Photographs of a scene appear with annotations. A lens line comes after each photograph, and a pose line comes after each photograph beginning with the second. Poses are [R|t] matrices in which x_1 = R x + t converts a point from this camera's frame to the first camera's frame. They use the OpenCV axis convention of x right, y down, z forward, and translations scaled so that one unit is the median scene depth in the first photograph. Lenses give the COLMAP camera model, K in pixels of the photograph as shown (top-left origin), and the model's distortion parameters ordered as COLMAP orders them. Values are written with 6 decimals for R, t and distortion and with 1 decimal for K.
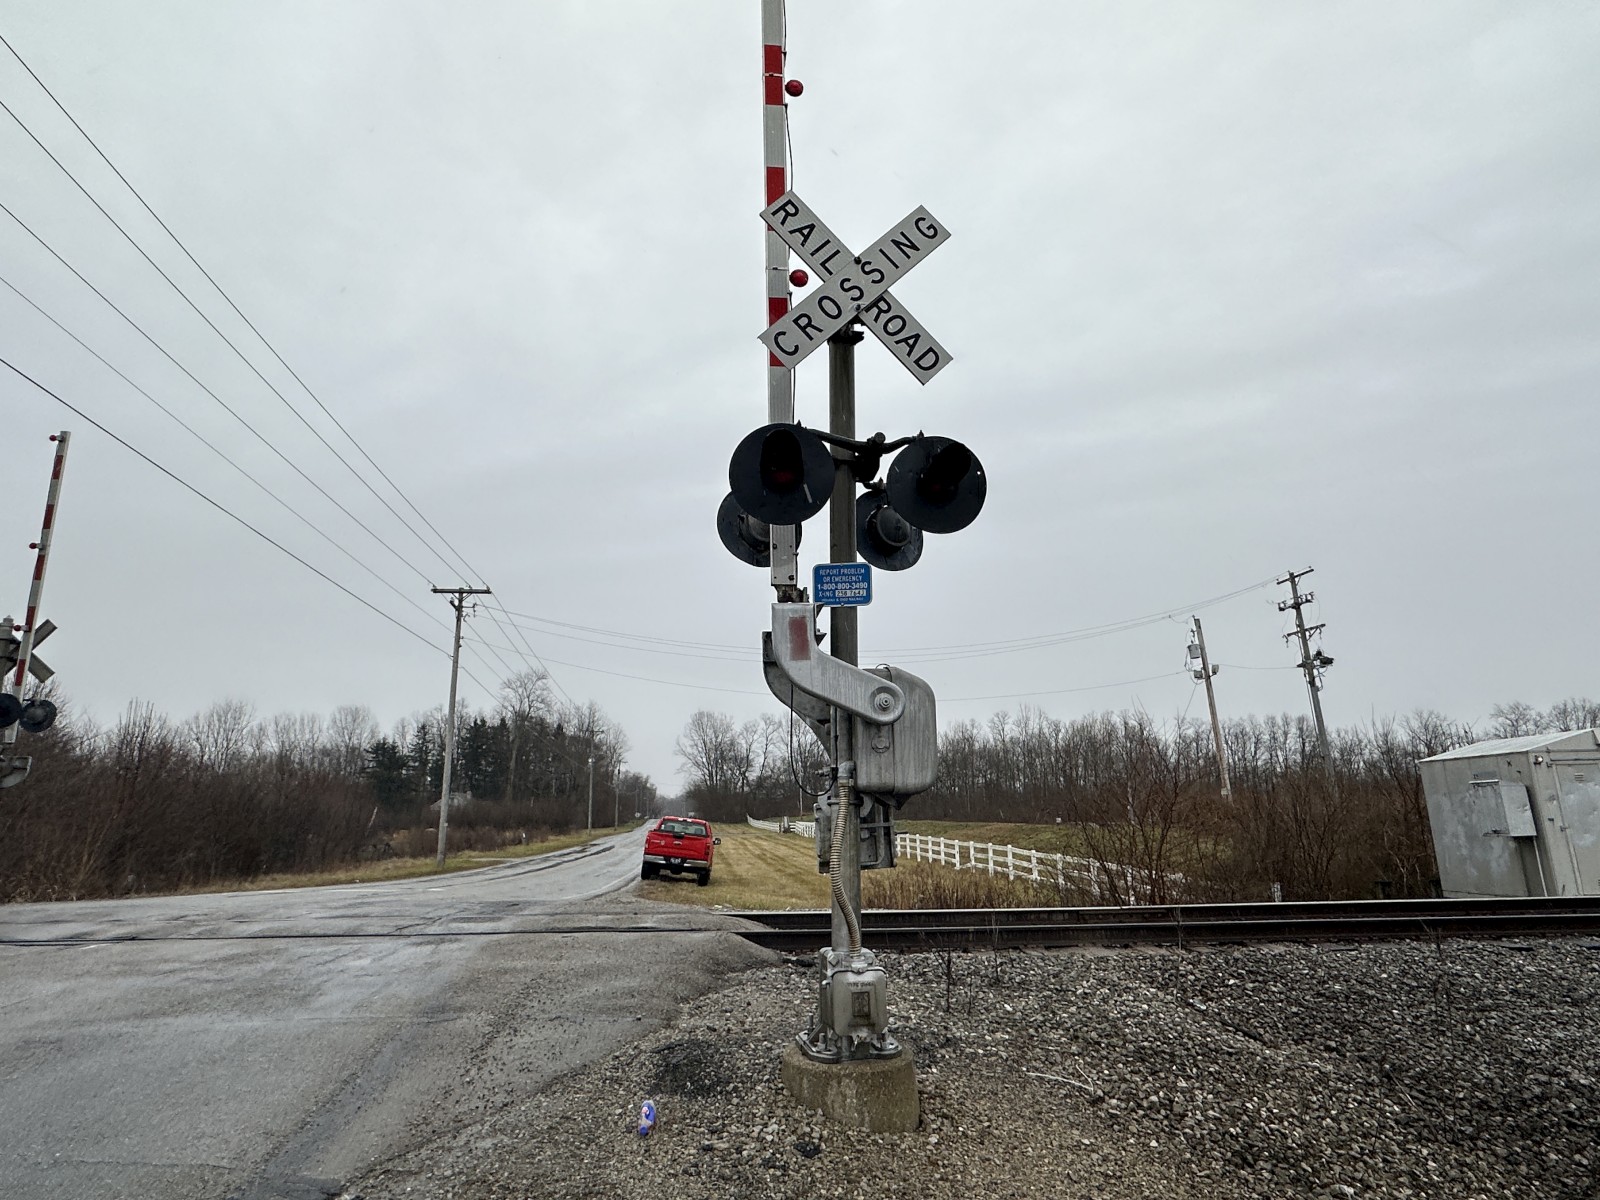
lens RADIAL K [[912.0, 0, 805.4], [0, 912.0, 594.8], [0, 0, 1]] dist [-0.005006, 0.001059]
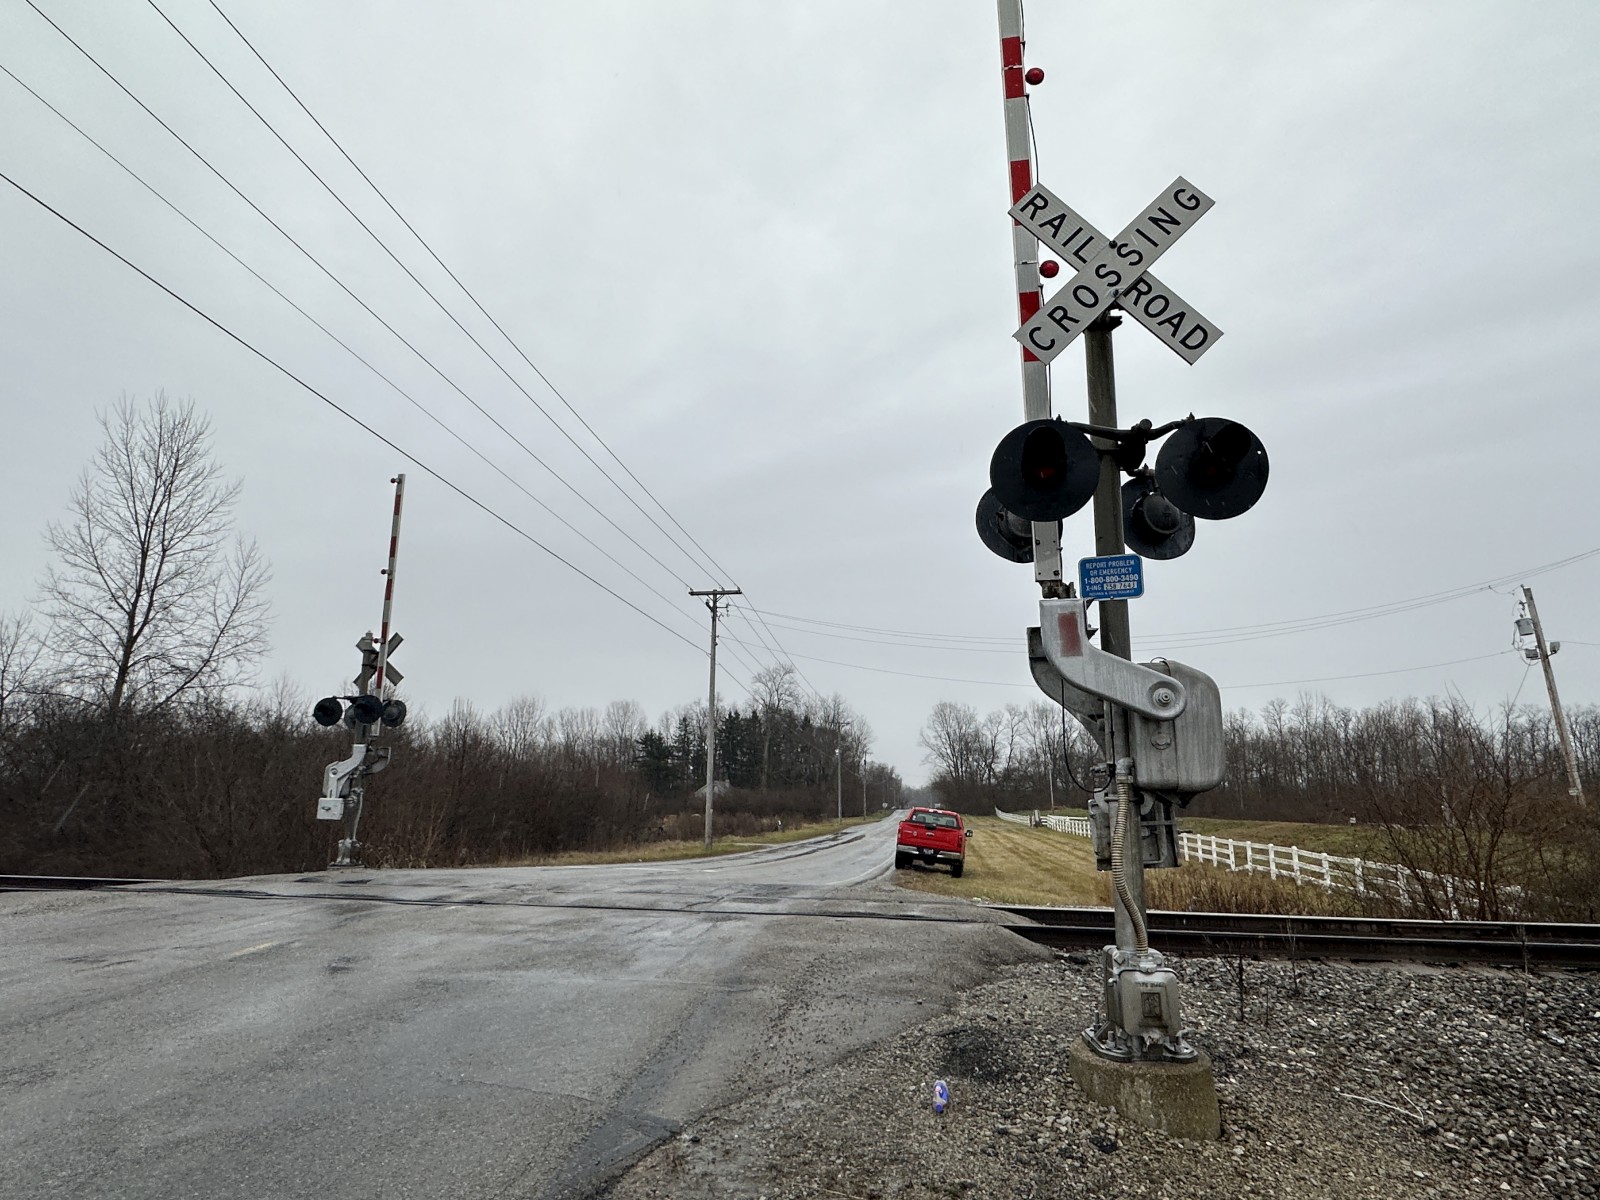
lens RADIAL K [[912.0, 0, 791.6], [0, 912.0, 596.9], [0, 0, 1]] dist [-0.005006, 0.001059]
pose [[0.962062, -0.041019, -0.269729, -0.009086], [0.044184, 0.999007, 0.005671, -0.003891], [0.269228, -0.017373, 0.962920, -0.012741]]
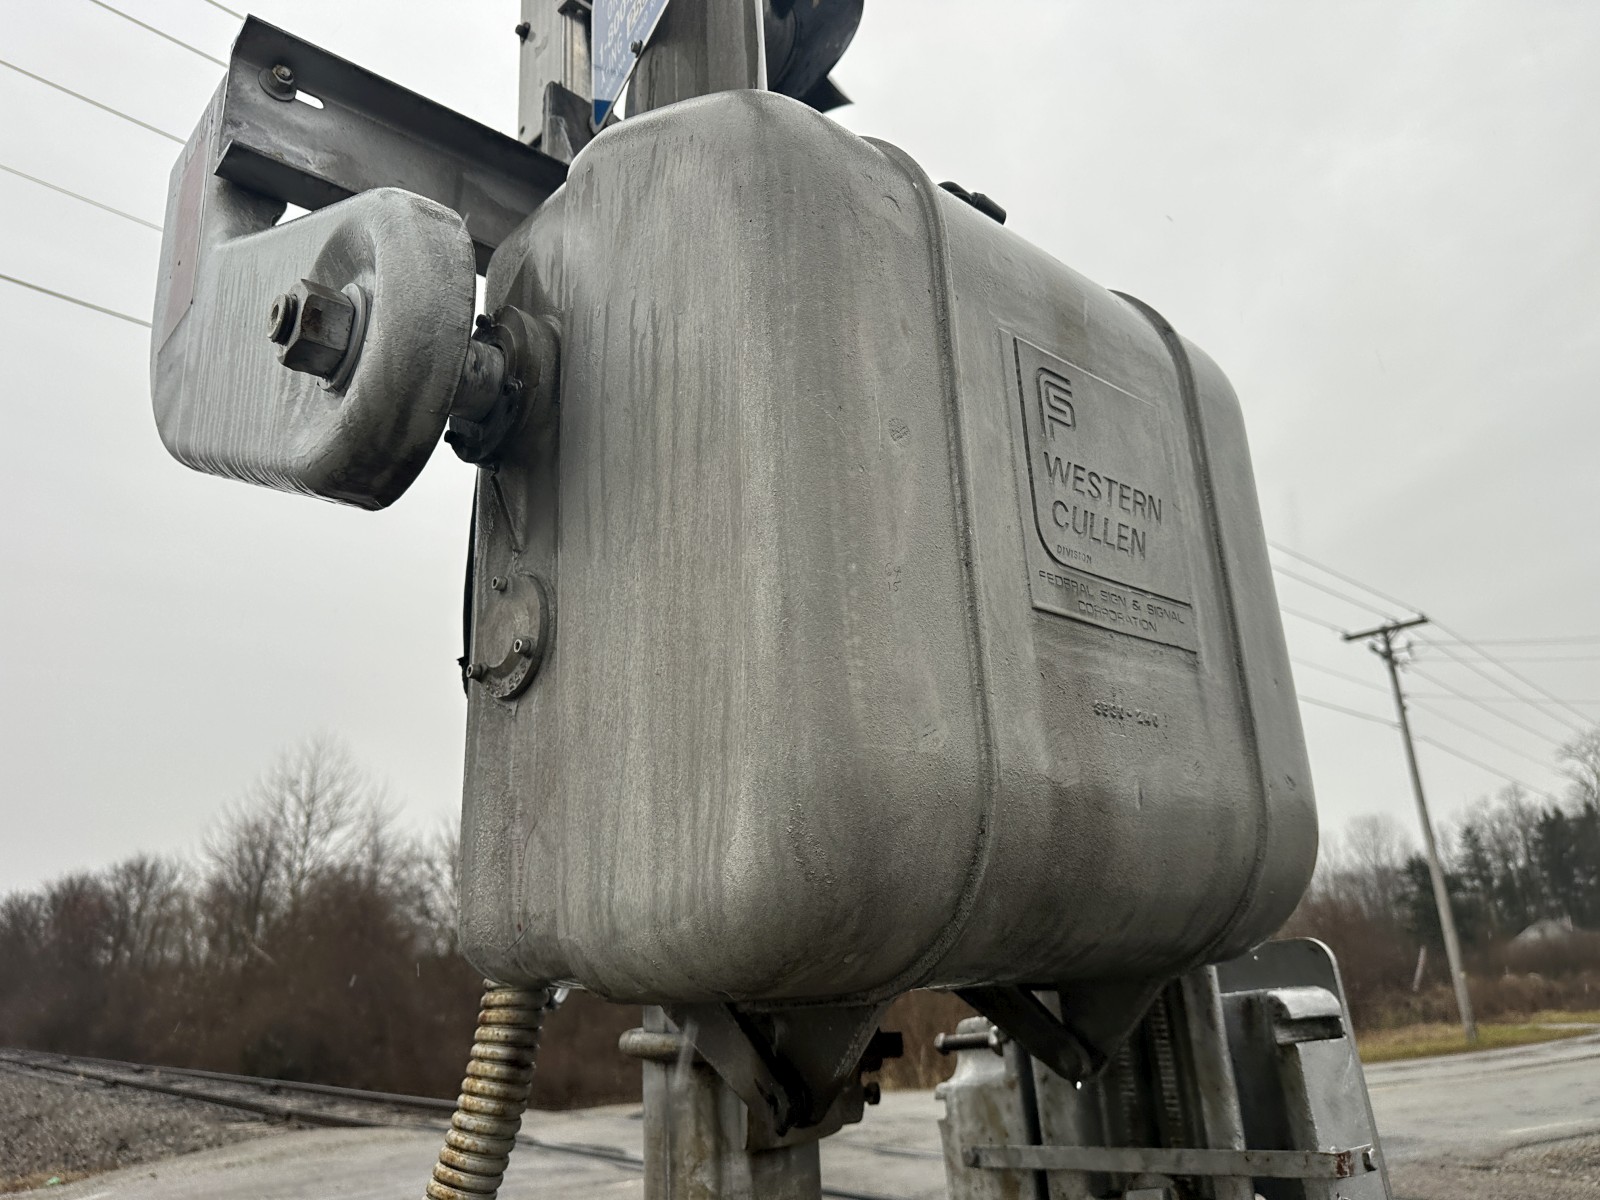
lens RADIAL K [[1158.7, 0, 799.2], [0, 1158.7, 598.4], [0, 0, 1]] dist [-0.001307, 0.003613]
pose [[0.595211, -0.271901, -0.756171, 0.076823], [0.223357, 0.959913, -0.169348, 0.062008], [0.771904, -0.068098, 0.632082, 0.287530]]
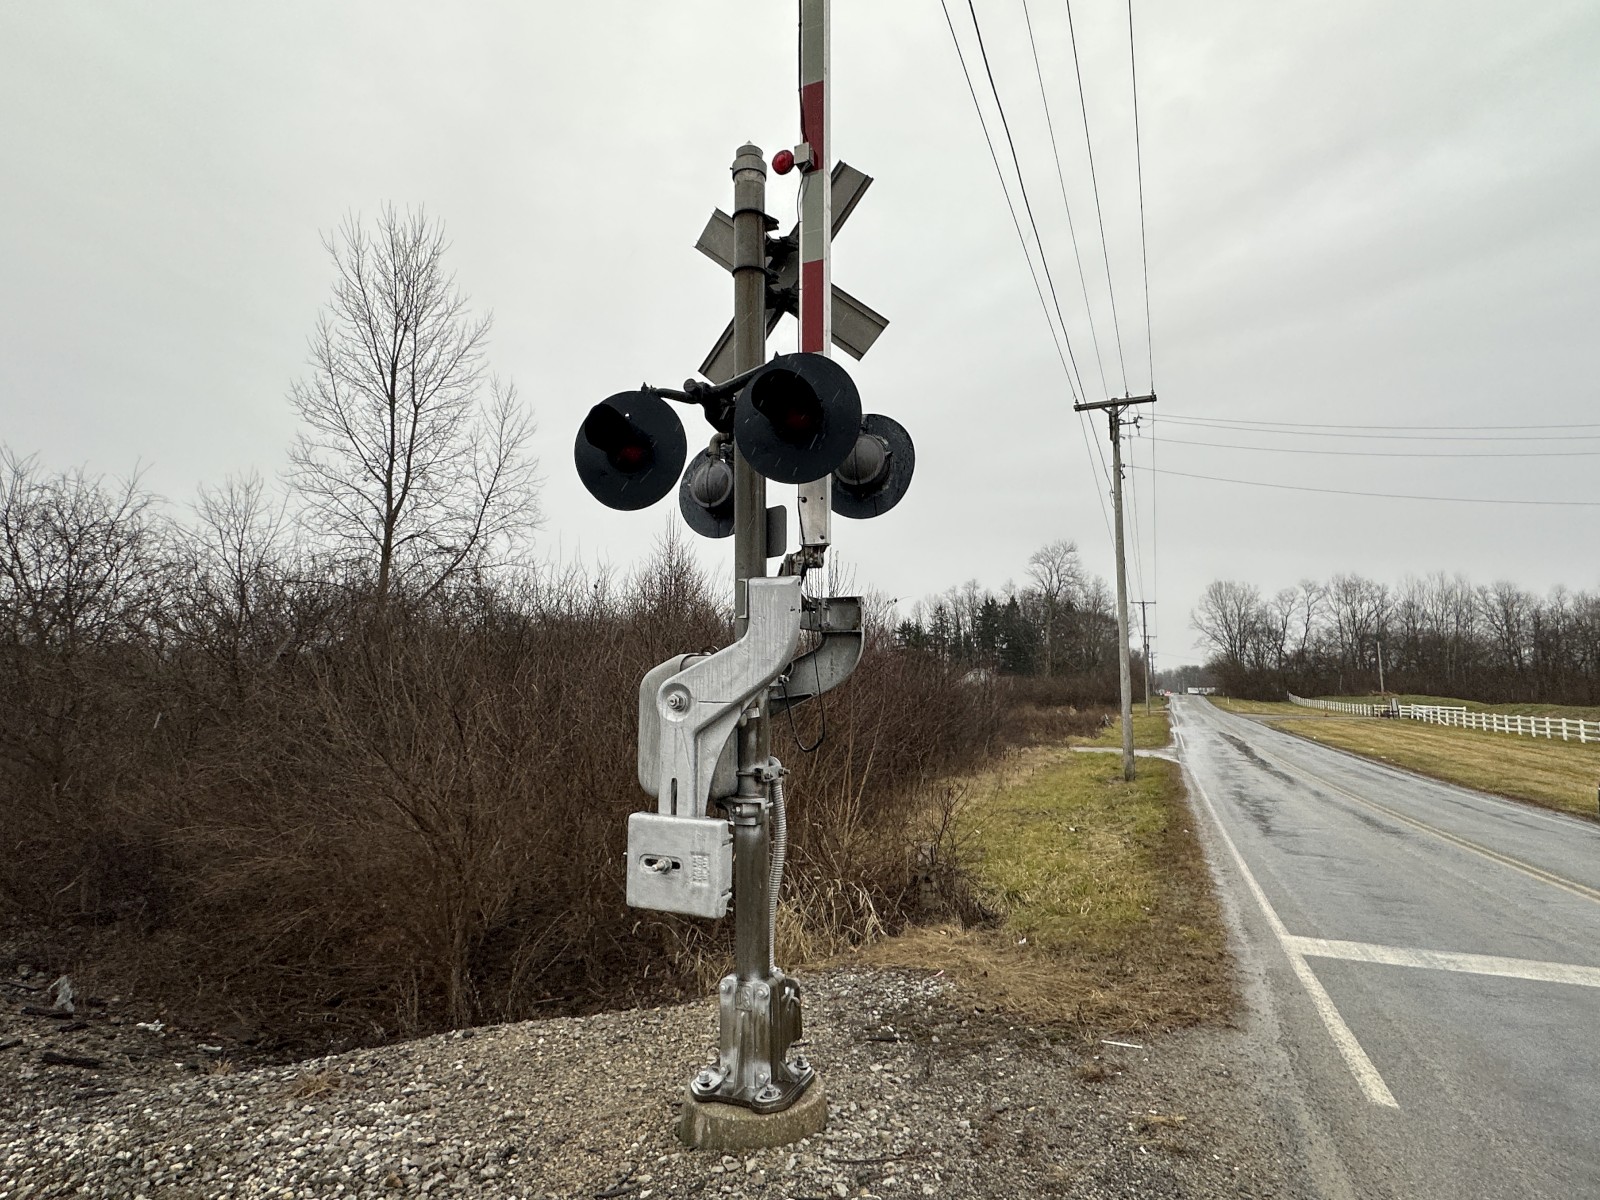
lens RADIAL K [[837.2, 0, 767.3], [0, 837.2, 609.7], [0, 0, 1]] dist [-0.007055, -0.000484]
pose [[0.845840, -0.035705, -0.532240, -0.712515], [0.112308, 0.987313, 0.112249, 0.143730], [0.521480, -0.154719, 0.839119, 0.728610]]
